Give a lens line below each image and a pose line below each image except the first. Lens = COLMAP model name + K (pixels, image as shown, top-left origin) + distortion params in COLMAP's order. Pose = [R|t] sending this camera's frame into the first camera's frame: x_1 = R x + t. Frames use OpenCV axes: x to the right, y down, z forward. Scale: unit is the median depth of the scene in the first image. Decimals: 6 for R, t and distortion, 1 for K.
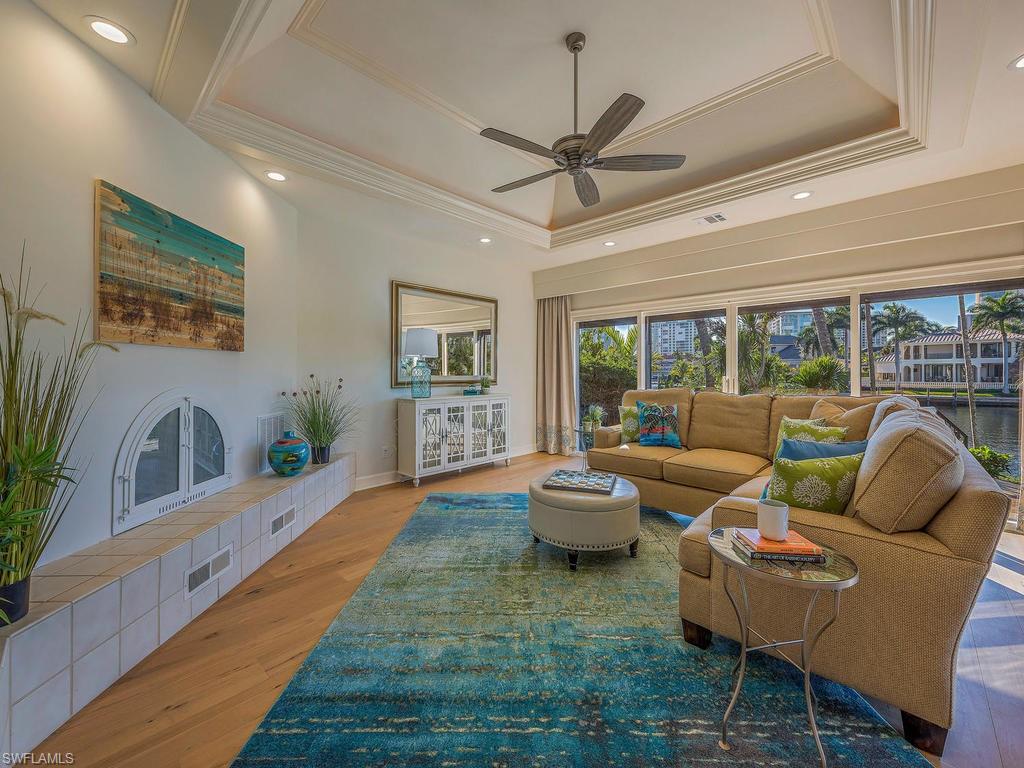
lens RADIAL K [[417.1, 0, 518.1], [0, 417.1, 382.0], [0, 0, 1]] dist [-0.000528, -0.000283]
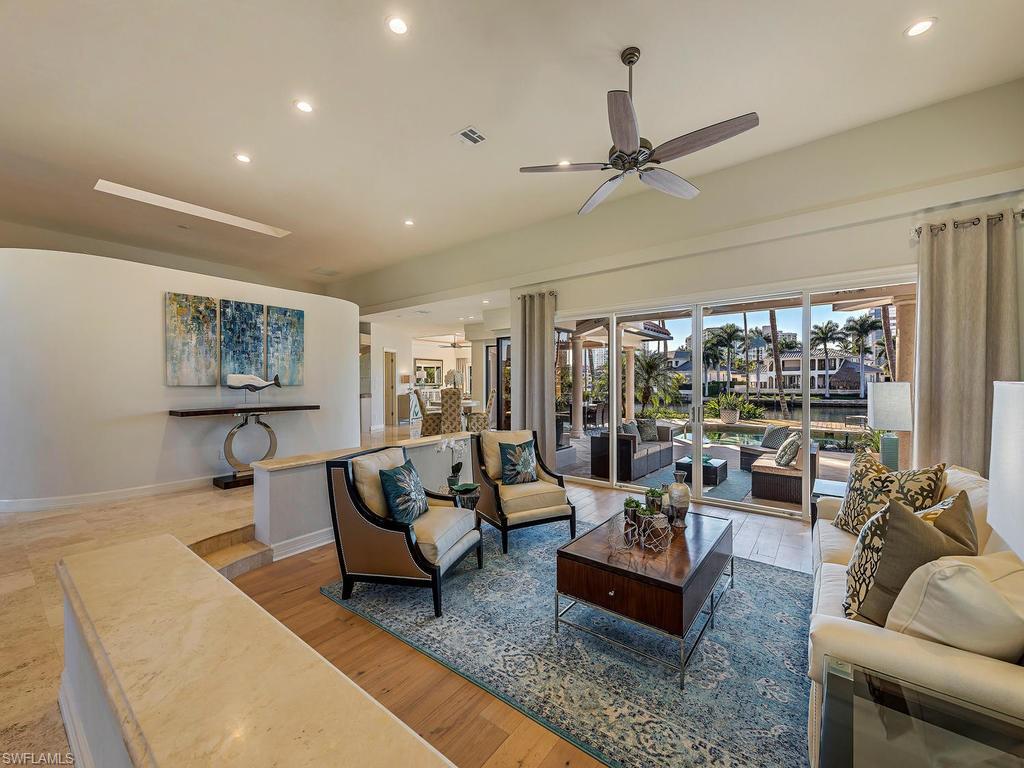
lens RADIAL K [[410.3, 0, 511.6], [0, 410.3, 382.5], [0, 0, 1]] dist [-0.001007, -0.000288]
pose [[0.995479, -0.000553, 0.094978, 0.136663], [0.002456, 0.999798, -0.019927, 0.033650], [-0.094948, 0.020070, 0.995280, -1.696581]]
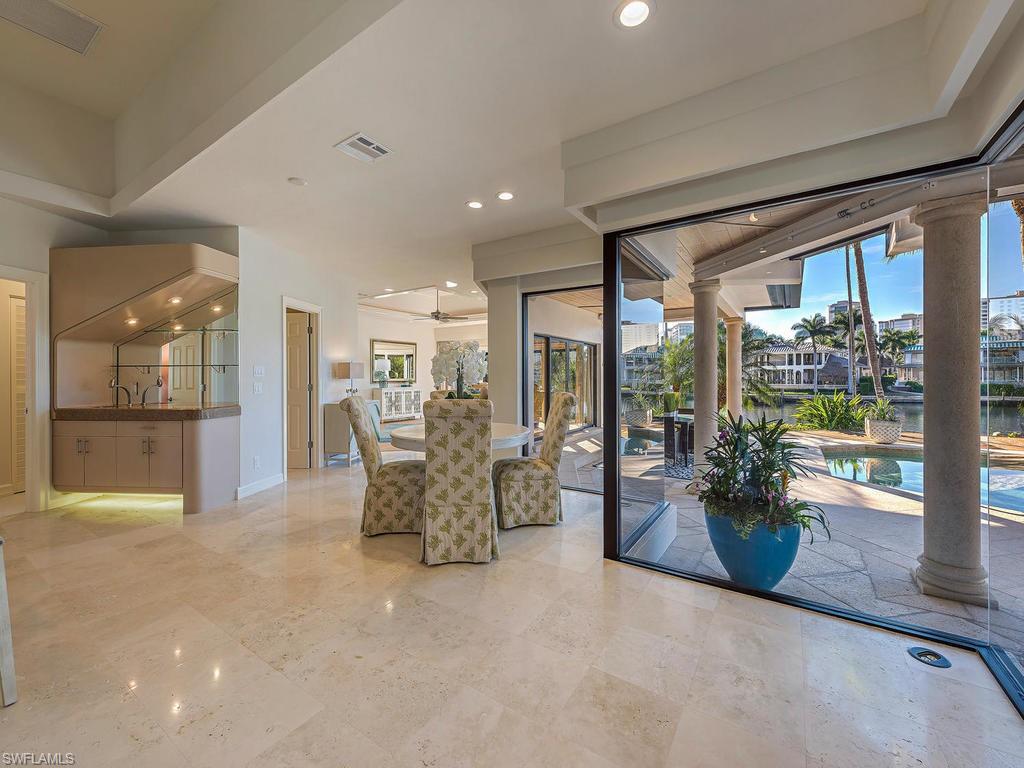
lens RADIAL K [[410.3, 0, 511.6], [0, 410.3, 382.5], [0, 0, 1]] dist [-0.001007, -0.000288]
pose [[0.986335, -0.003340, 0.164721, 0.063947], [0.004735, 0.999956, -0.008075, 0.018007], [-0.164687, 0.008745, 0.986307, -0.872487]]
